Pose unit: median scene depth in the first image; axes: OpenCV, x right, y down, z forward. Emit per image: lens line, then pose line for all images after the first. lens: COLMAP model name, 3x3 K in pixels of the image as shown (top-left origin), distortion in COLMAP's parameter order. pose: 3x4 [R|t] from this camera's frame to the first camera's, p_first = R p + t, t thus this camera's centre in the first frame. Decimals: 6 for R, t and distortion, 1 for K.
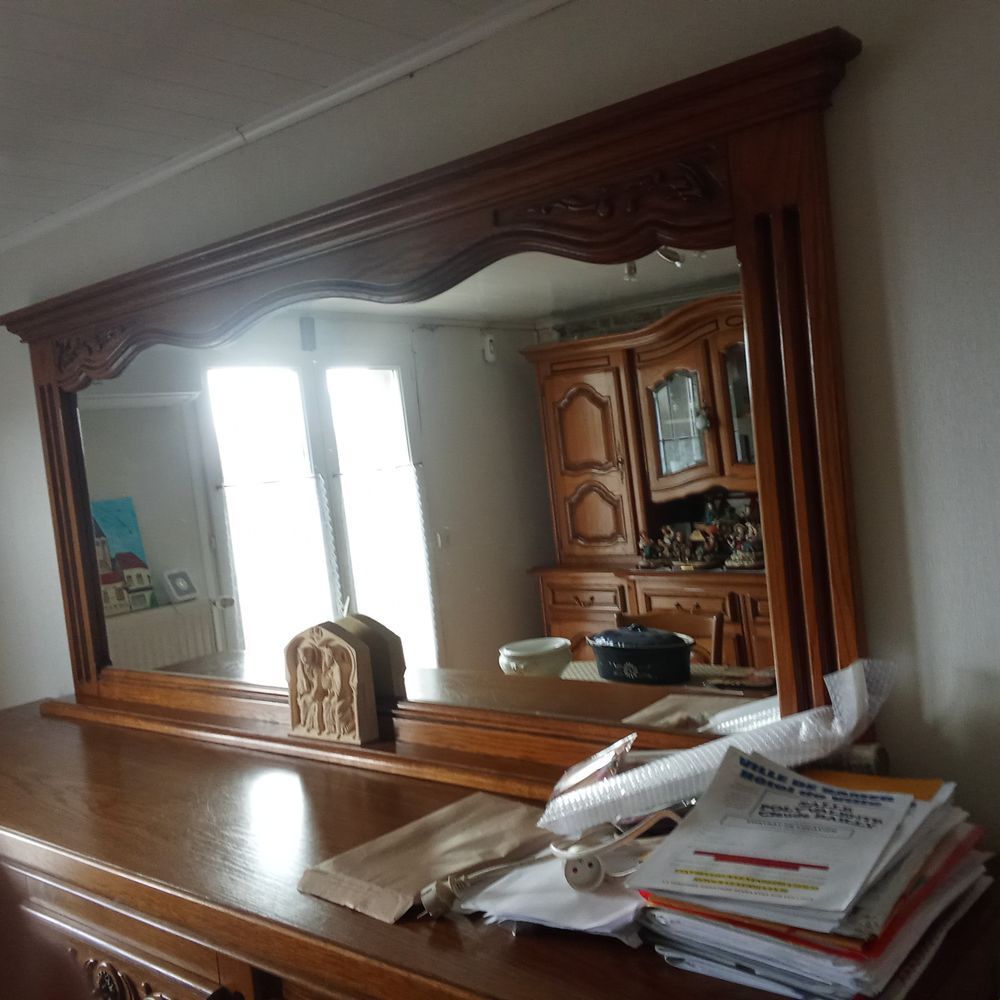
lens RADIAL K [[1055.1, 0, 482.8], [0, 1055.1, 496.7], [0, 0, 1]] dist [0.140148, -0.258724]
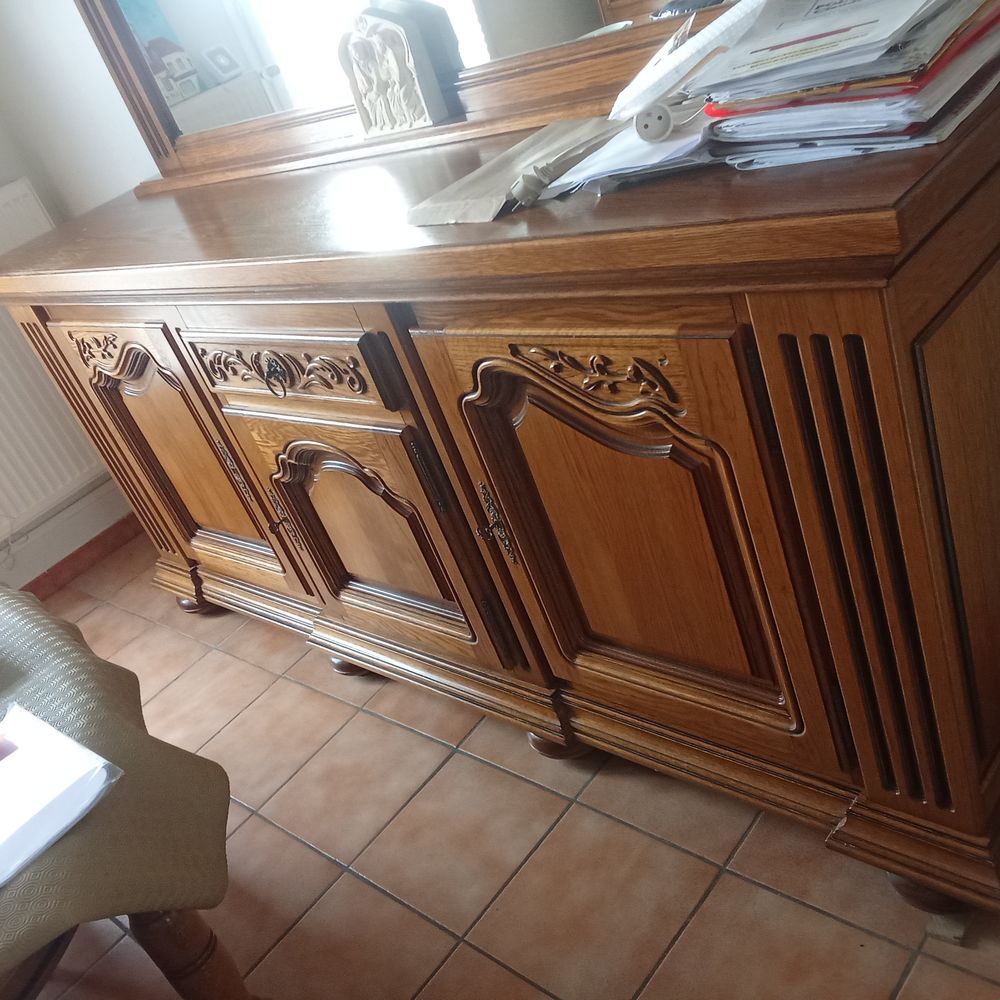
lens RADIAL K [[1055.1, 0, 482.8], [0, 1055.1, 496.7], [0, 0, 1]] dist [0.140148, -0.258724]
pose [[0.971795, -0.194553, -0.133279, -0.000865], [0.233899, 0.867275, 0.439461, 0.099677], [0.030091, -0.458239, 0.888319, -0.074479]]
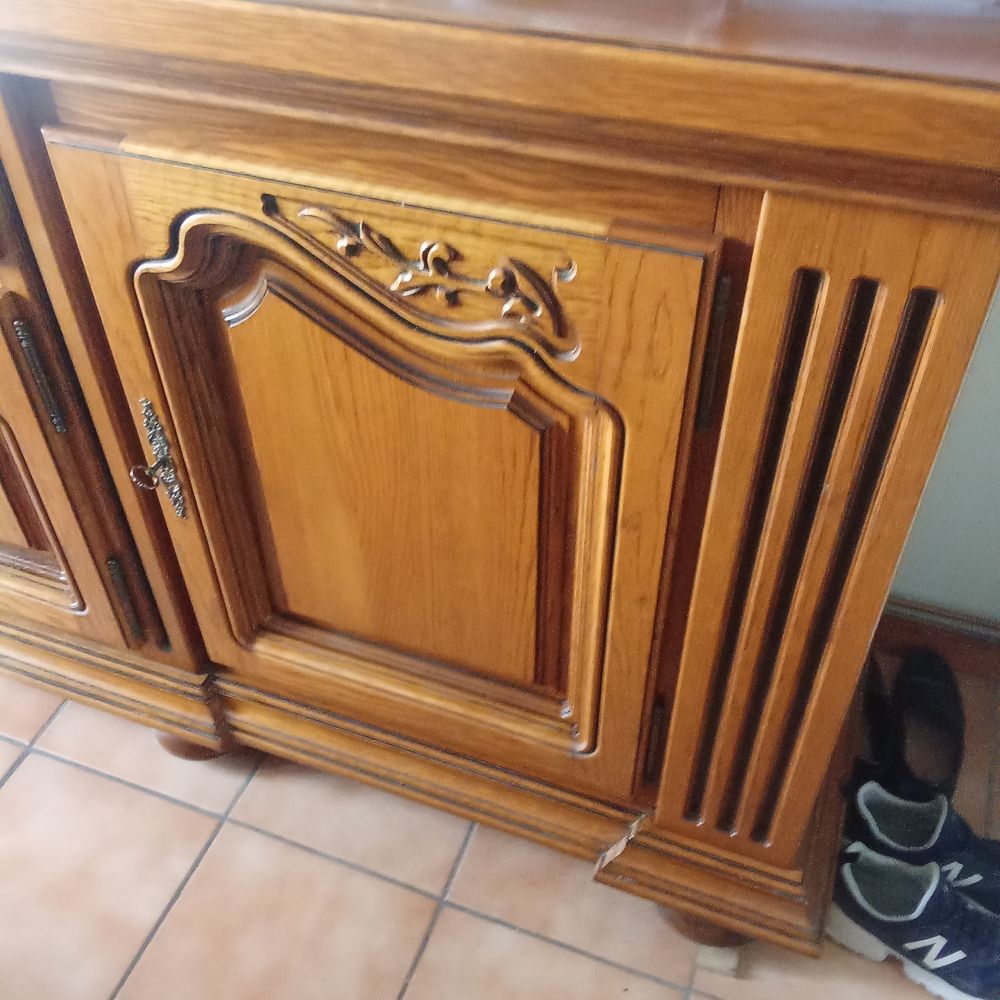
lens RADIAL K [[1067.9, 0, 503.1], [0, 1067.9, 486.2], [0, 0, 1]] dist [0.110361, -0.229728]
pose [[0.932274, -0.167491, 0.320643, -0.130539], [-0.069359, 0.787157, 0.612840, 0.158635], [-0.355042, -0.593574, 0.722229, 0.220865]]
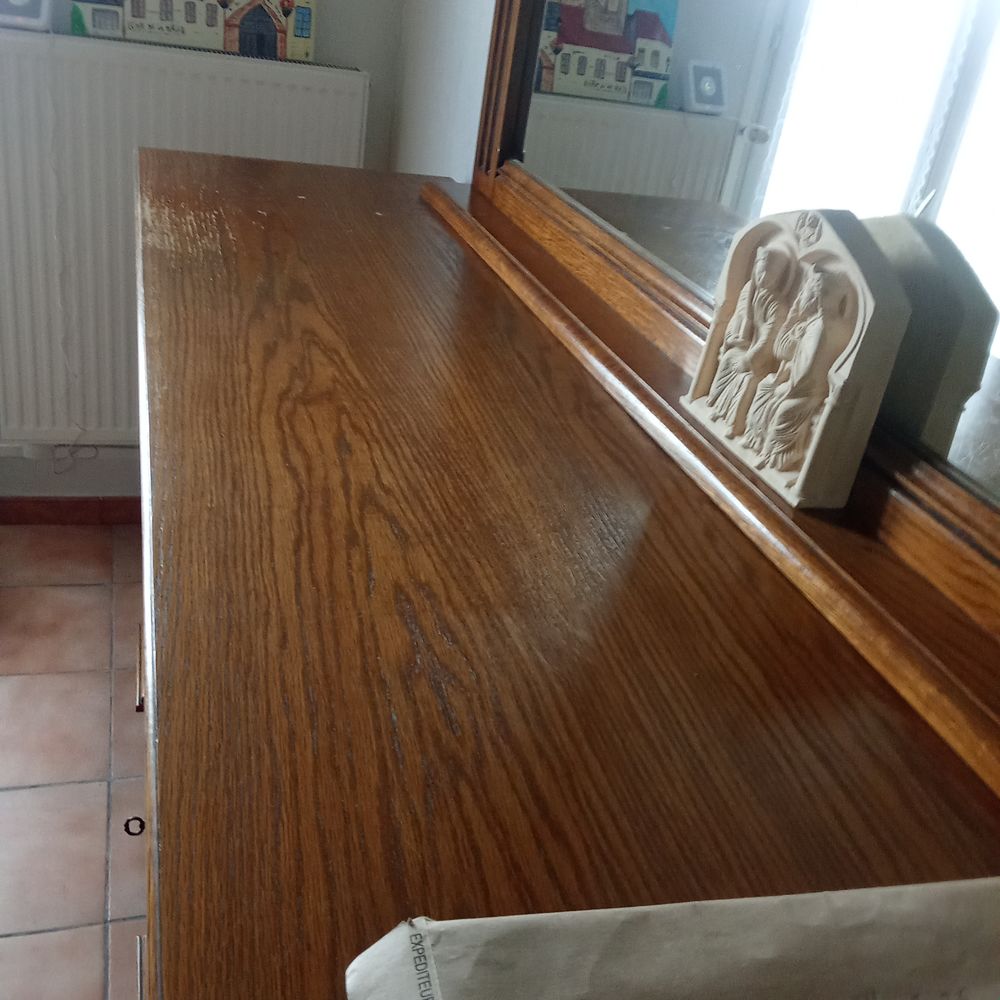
lens RADIAL K [[1053.3, 0, 480.8], [0, 1053.3, 503.8], [0, 0, 1]] dist [0.108599, -0.206852]
pose [[0.816000, 0.451132, -0.361420, -0.060921], [-0.264386, 0.847279, 0.460671, 0.060840], [0.514047, -0.280353, 0.810653, 0.560262]]
